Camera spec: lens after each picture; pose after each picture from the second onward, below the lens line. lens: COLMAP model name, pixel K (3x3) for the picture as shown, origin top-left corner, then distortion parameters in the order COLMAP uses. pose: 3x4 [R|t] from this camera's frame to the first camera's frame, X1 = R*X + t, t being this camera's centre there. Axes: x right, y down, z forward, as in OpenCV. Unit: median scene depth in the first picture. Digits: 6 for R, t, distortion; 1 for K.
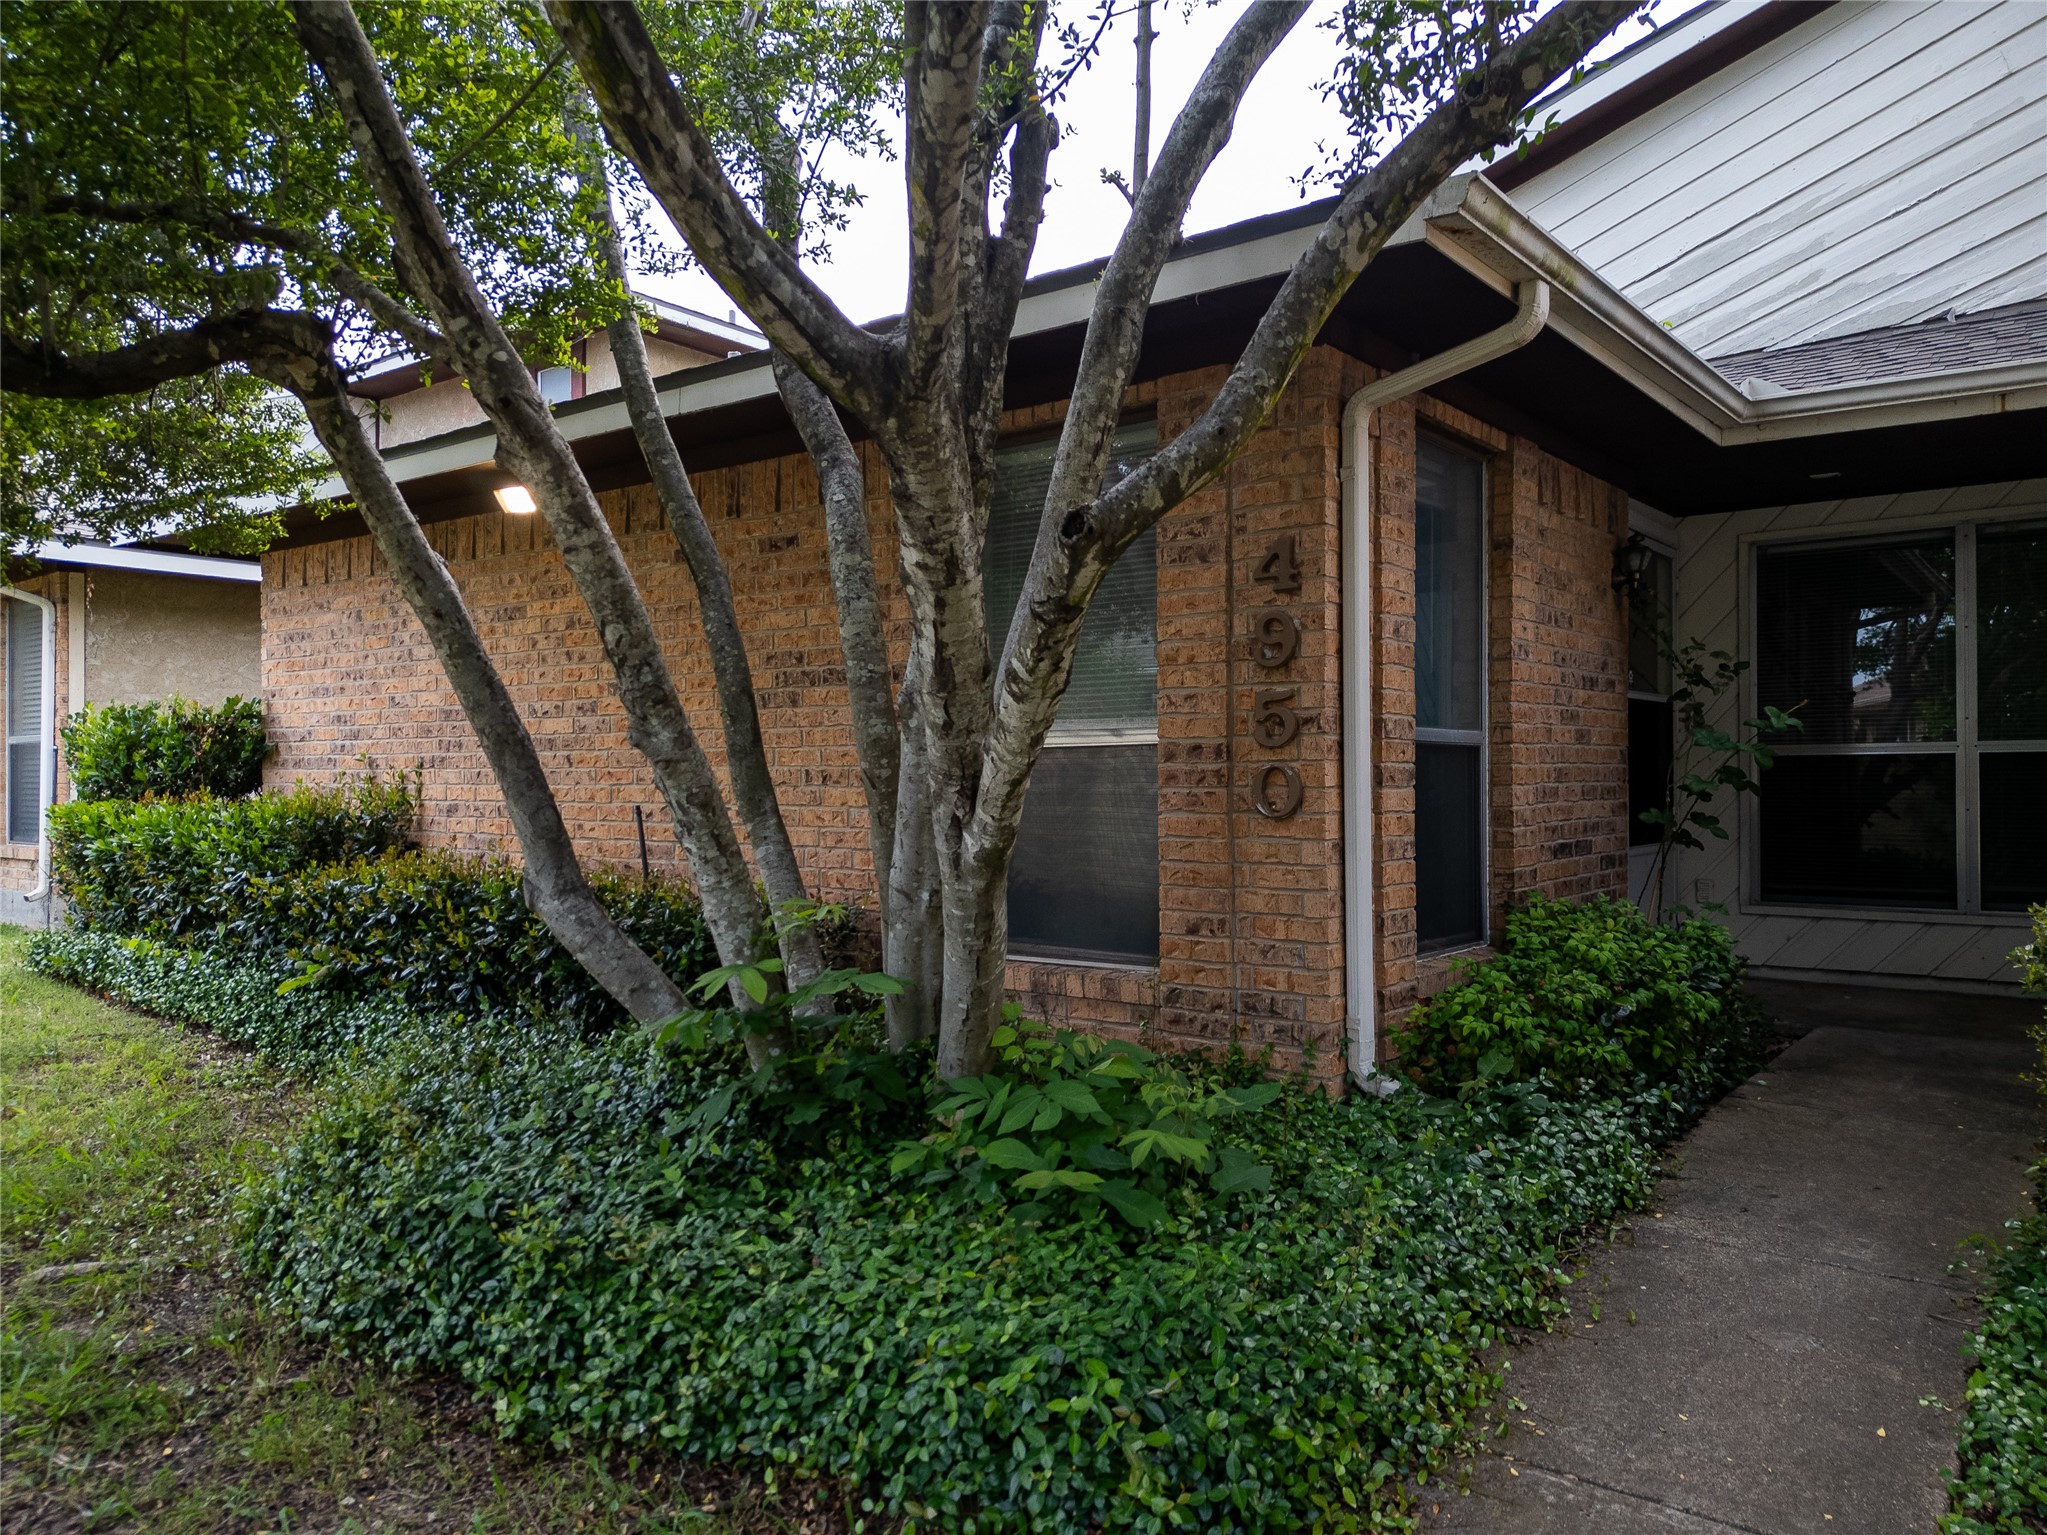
lens RADIAL K [[1446.6, 0, 1027.6], [0, 1446.6, 763.6], [0, 0, 1]] dist [0.087213, -0.084067]
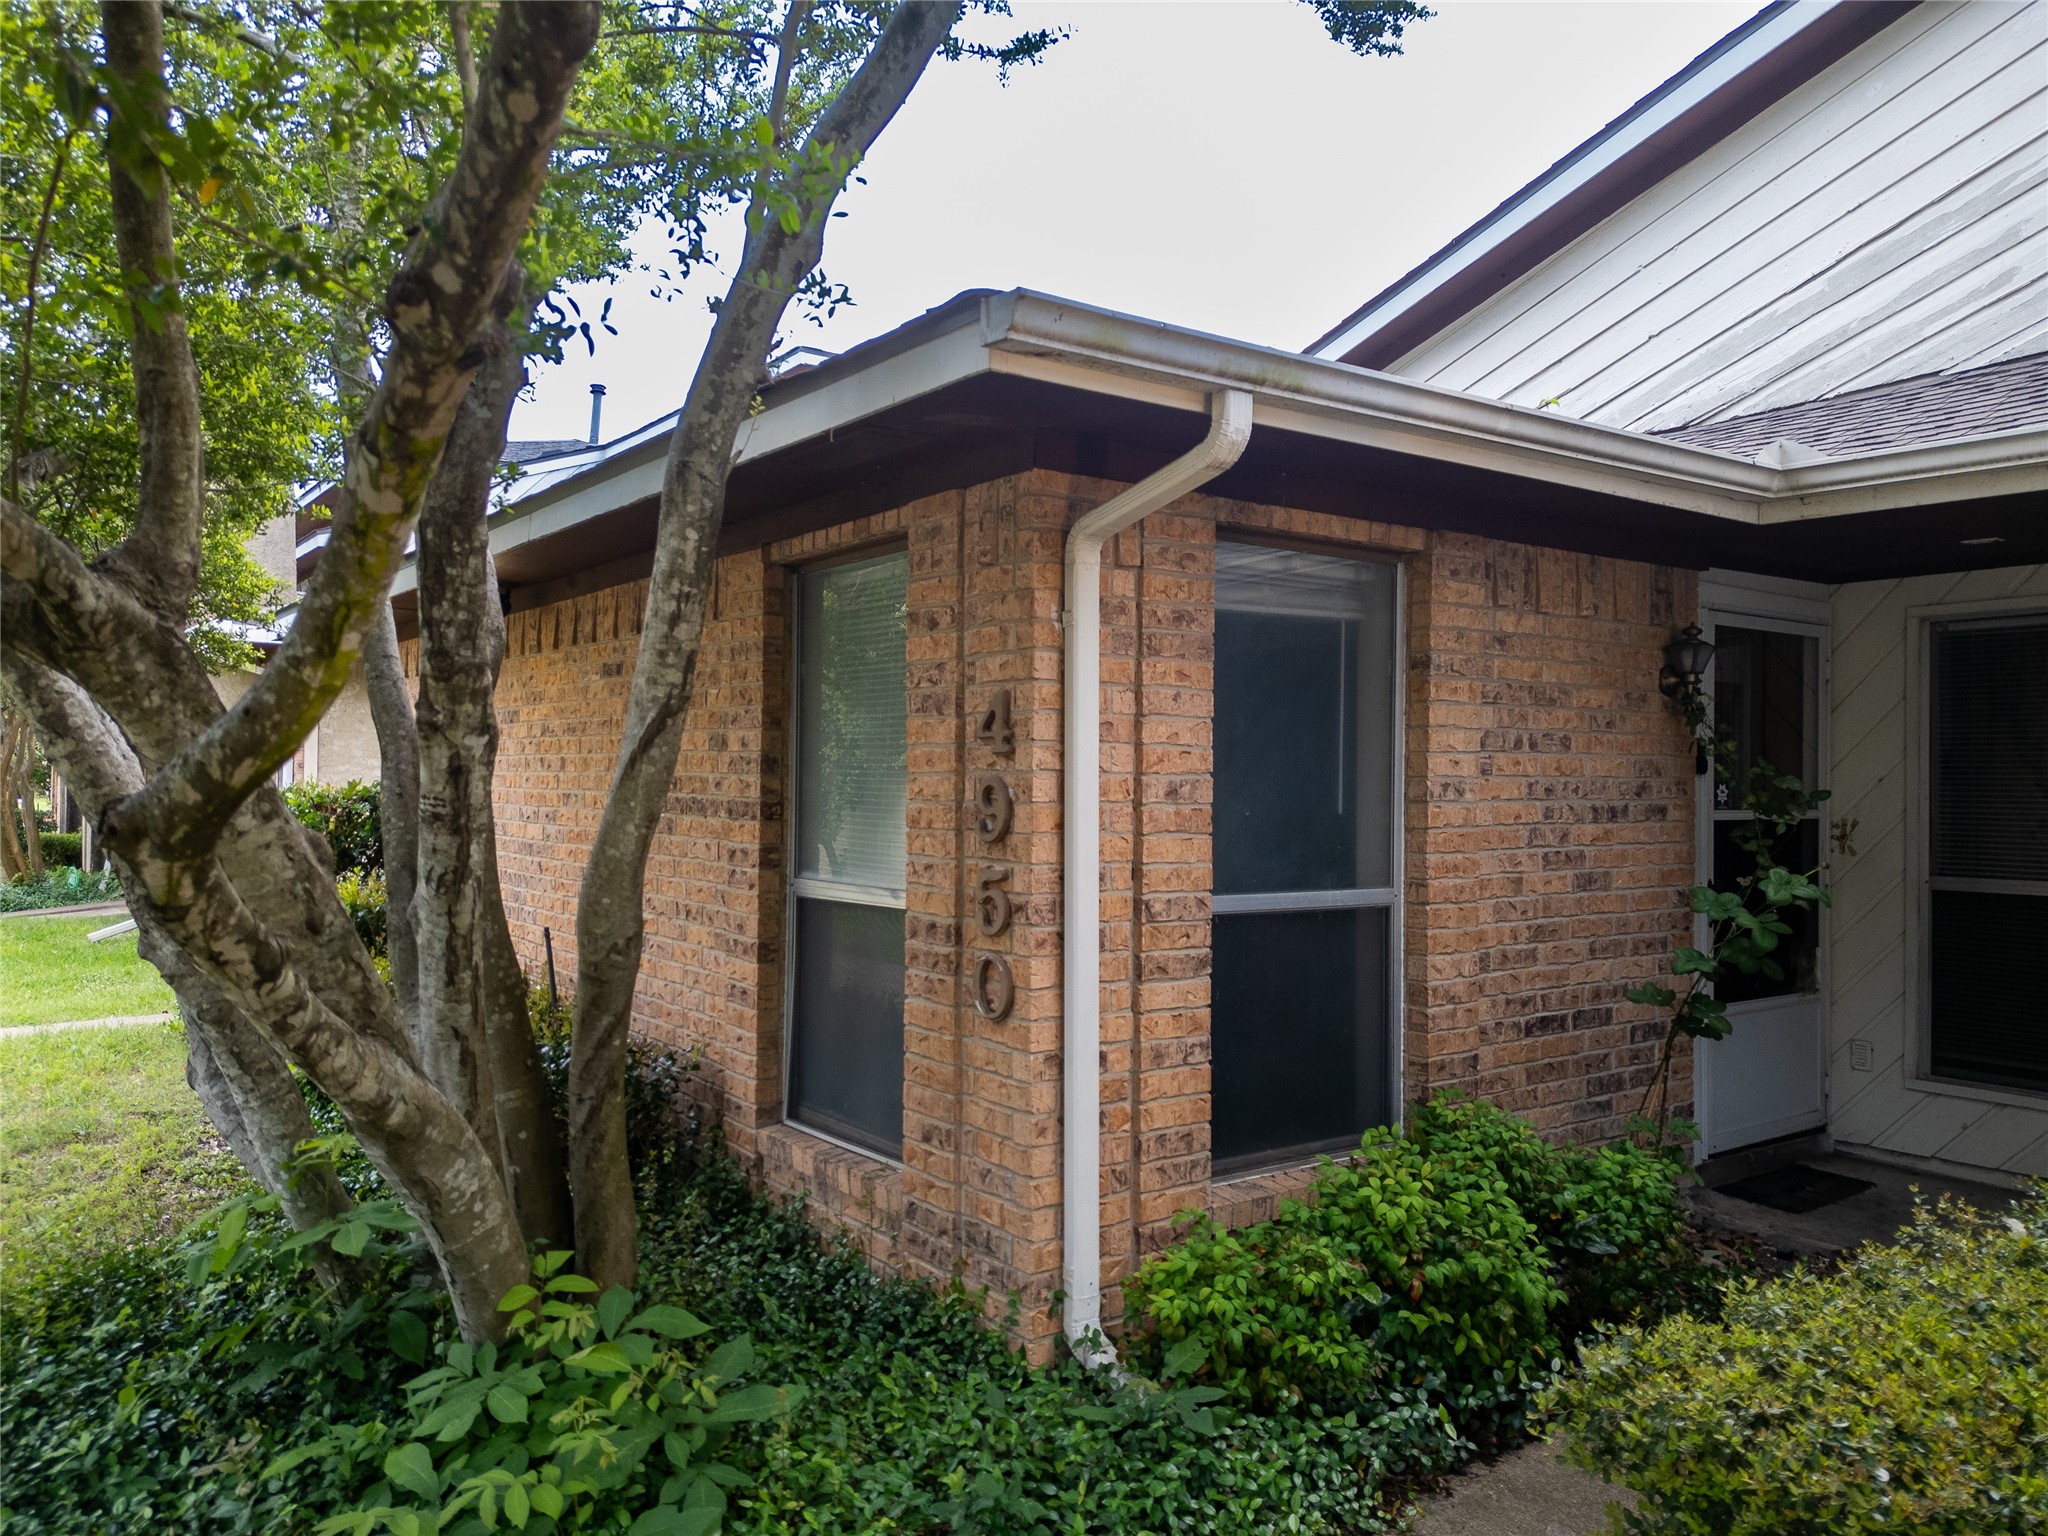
lens RADIAL K [[1466.5, 0, 1023.9], [0, 1466.5, 760.4], [0, 0, 1]] dist [0.092482, -0.075062]
pose [[0.963680, 0.007885, -0.266945, 0.398555], [-0.010281, 0.999918, -0.007577, -0.103021], [0.266863, 0.010046, 0.963682, 0.161737]]
